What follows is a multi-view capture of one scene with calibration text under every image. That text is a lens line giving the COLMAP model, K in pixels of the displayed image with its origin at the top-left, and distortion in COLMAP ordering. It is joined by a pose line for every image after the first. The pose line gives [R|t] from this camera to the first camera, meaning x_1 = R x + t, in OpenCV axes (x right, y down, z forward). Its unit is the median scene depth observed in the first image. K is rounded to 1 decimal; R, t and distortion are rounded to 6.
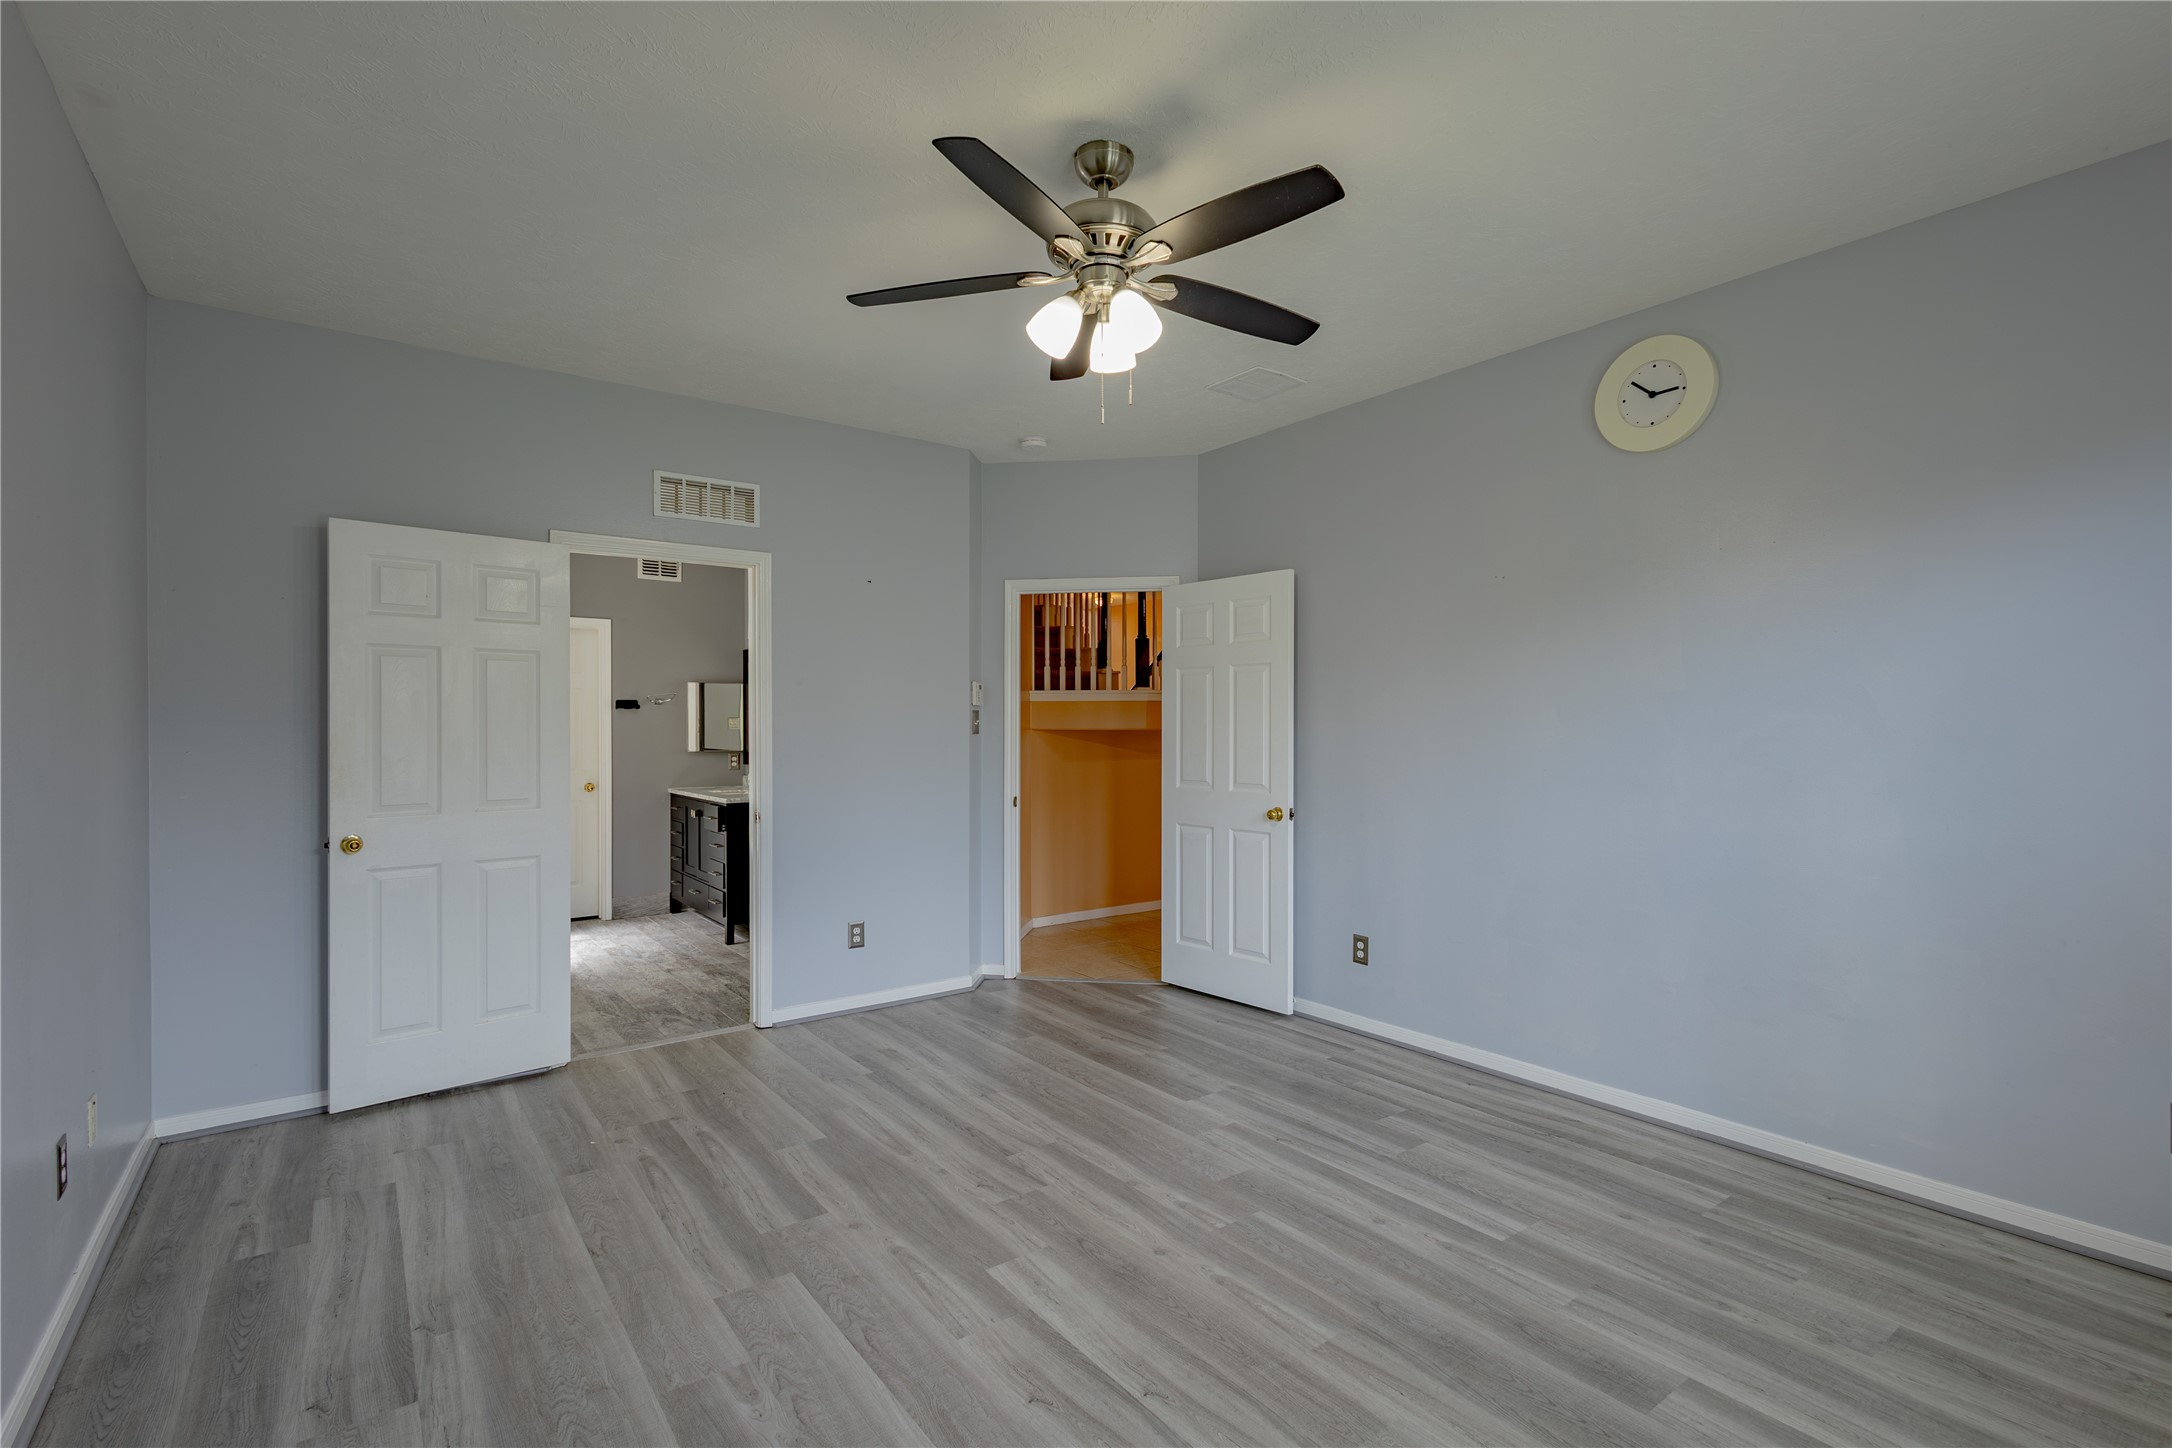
lens RADIAL K [[1007.7, 0, 1088.8], [0, 1007.7, 723.7], [0, 0, 1]] dist [0.010483, -0.004732]
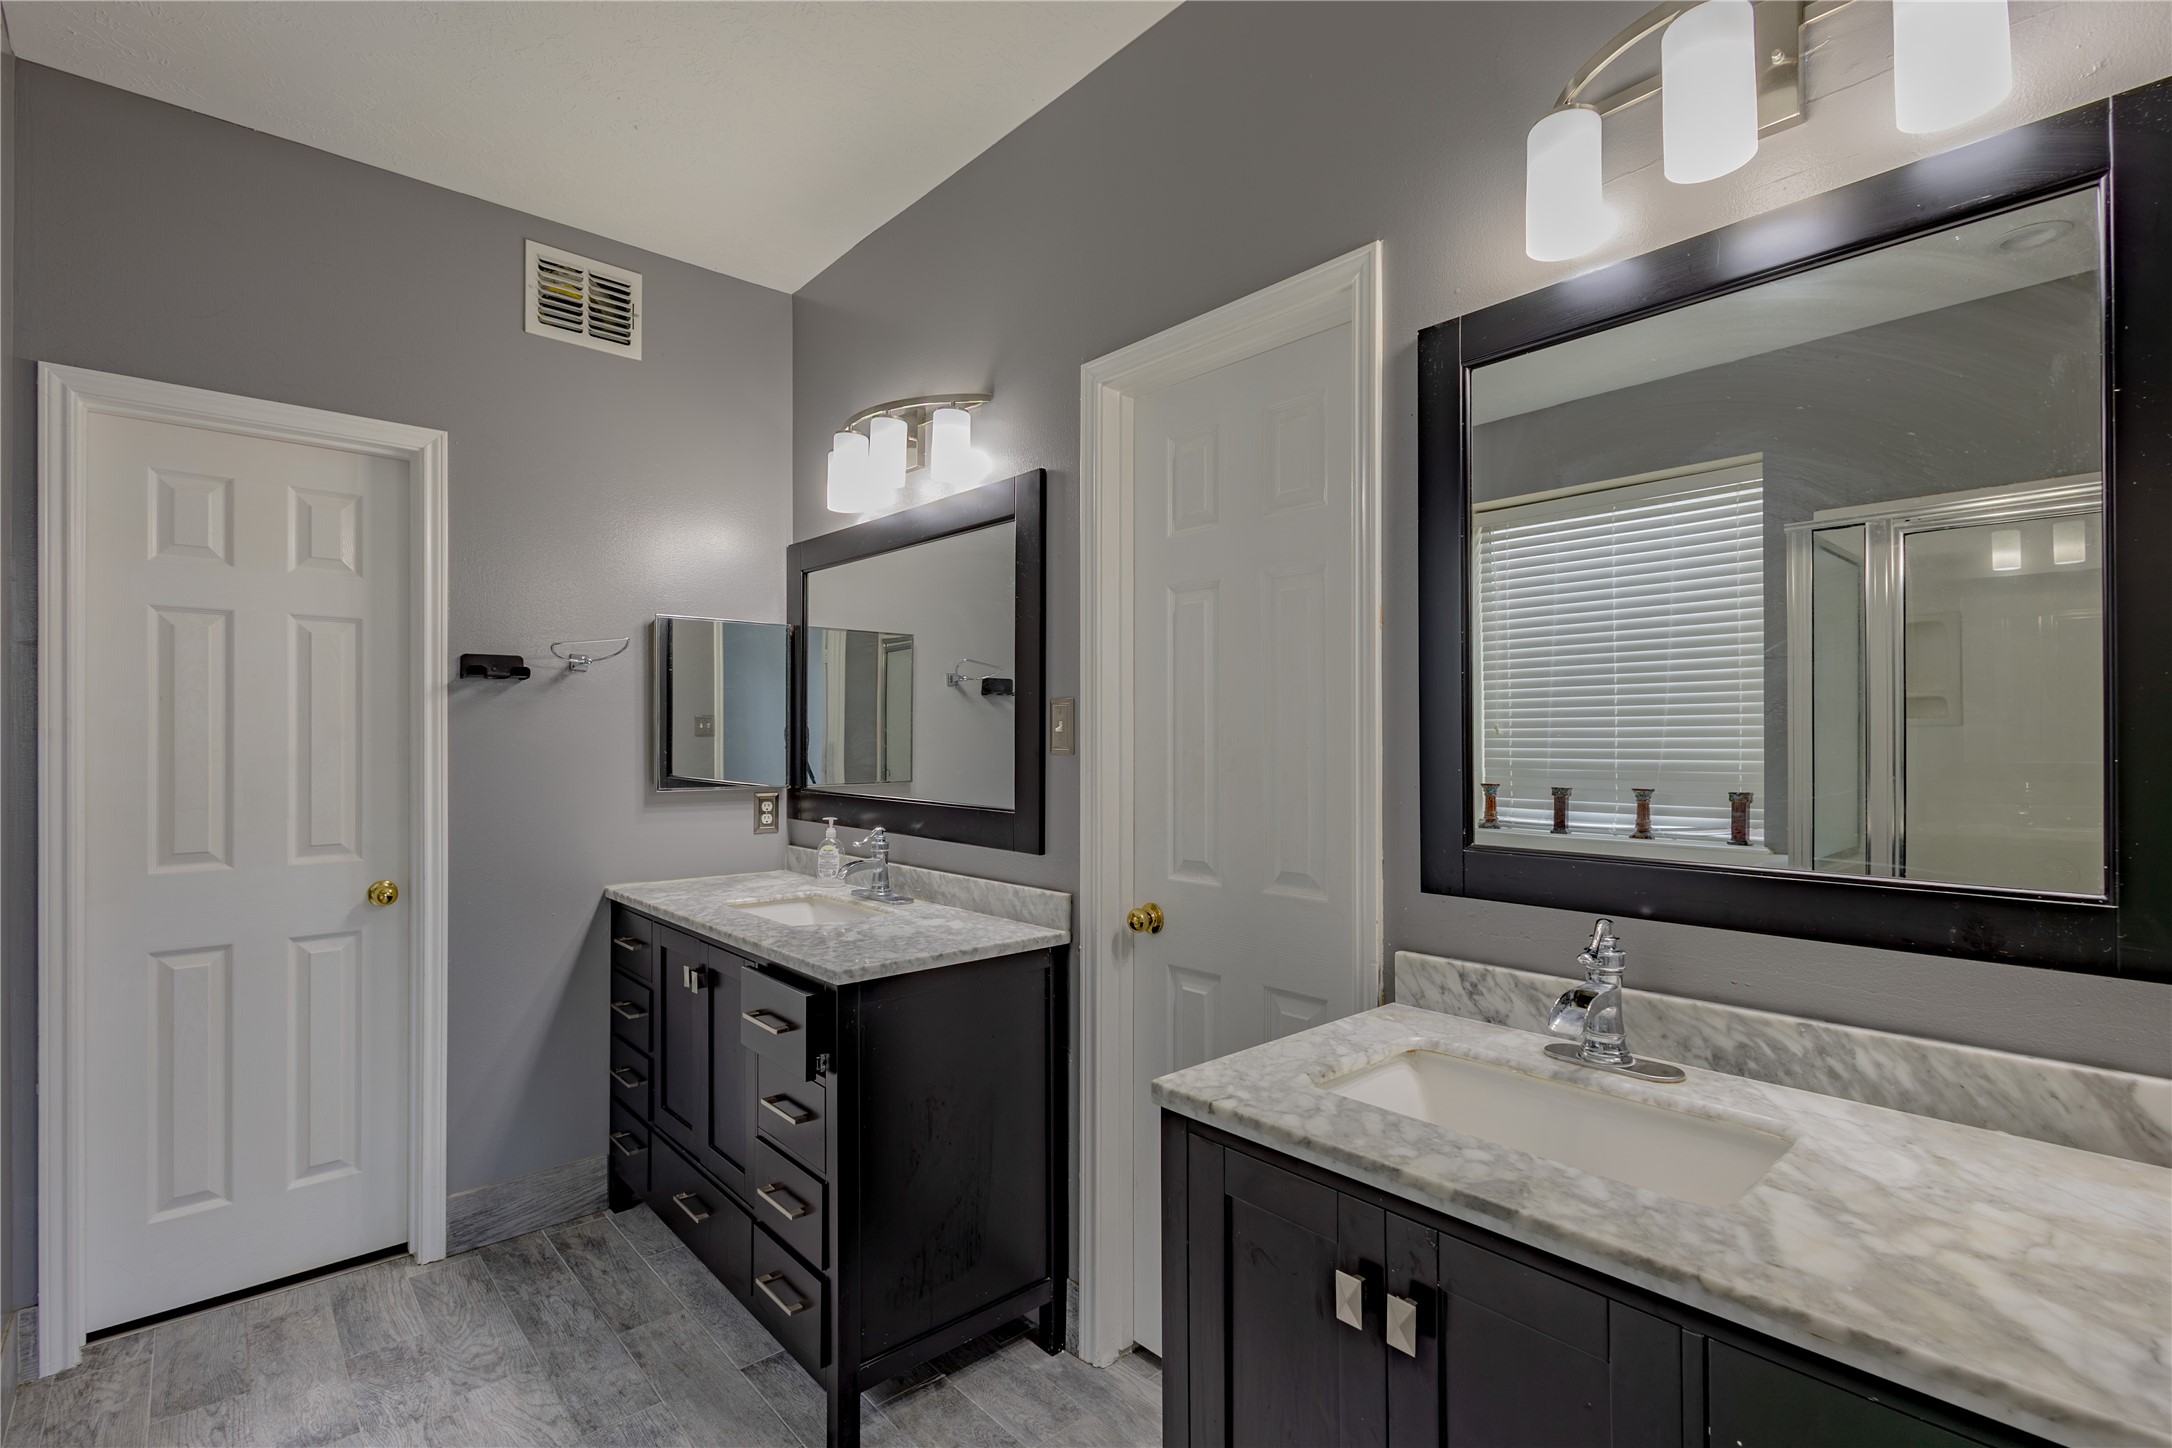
lens RADIAL K [[1007.7, 0, 1091.3], [0, 1007.7, 729.6], [0, 0, 1]] dist [0.010483, -0.004732]
pose [[0.996231, -0.001793, 0.086720, -0.270082], [0.003404, 0.999824, -0.018437, 0.010969], [-0.086672, 0.018663, 0.996062, 0.609983]]
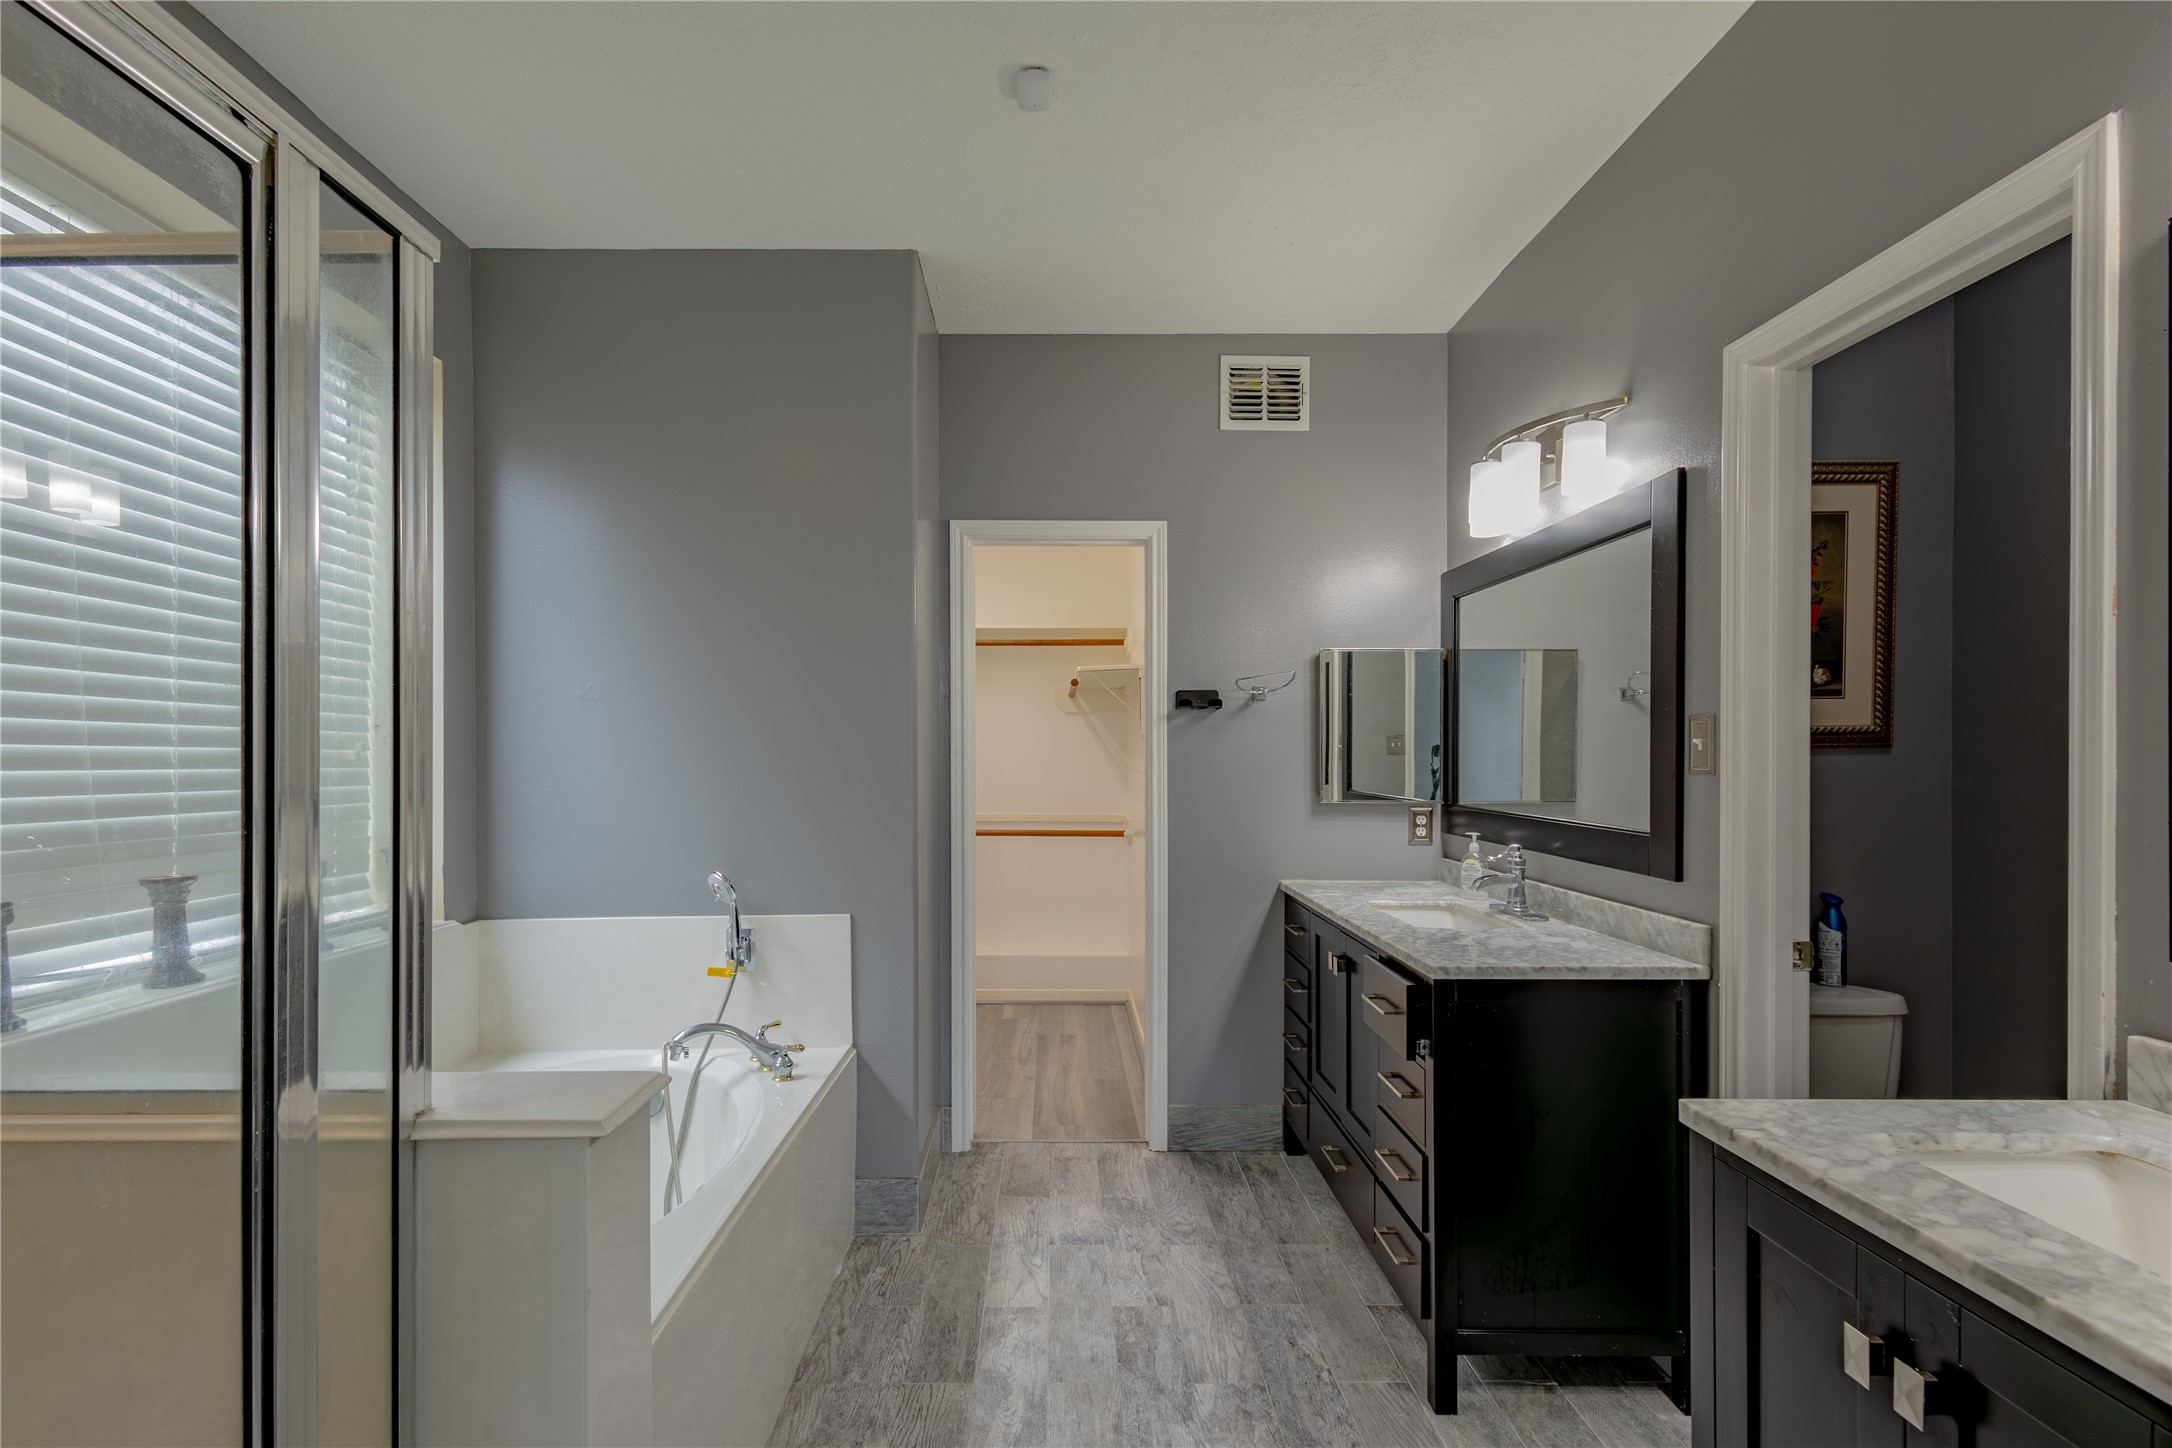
lens RADIAL K [[1007.7, 0, 1055.9], [0, 1007.7, 759.4], [0, 0, 1]] dist [0.010483, -0.004732]
pose [[0.803720, 0.002518, -0.595002, -0.229431], [-0.007402, 0.999956, -0.005766, 0.011478], [0.594962, 0.009038, 0.803703, 0.580292]]
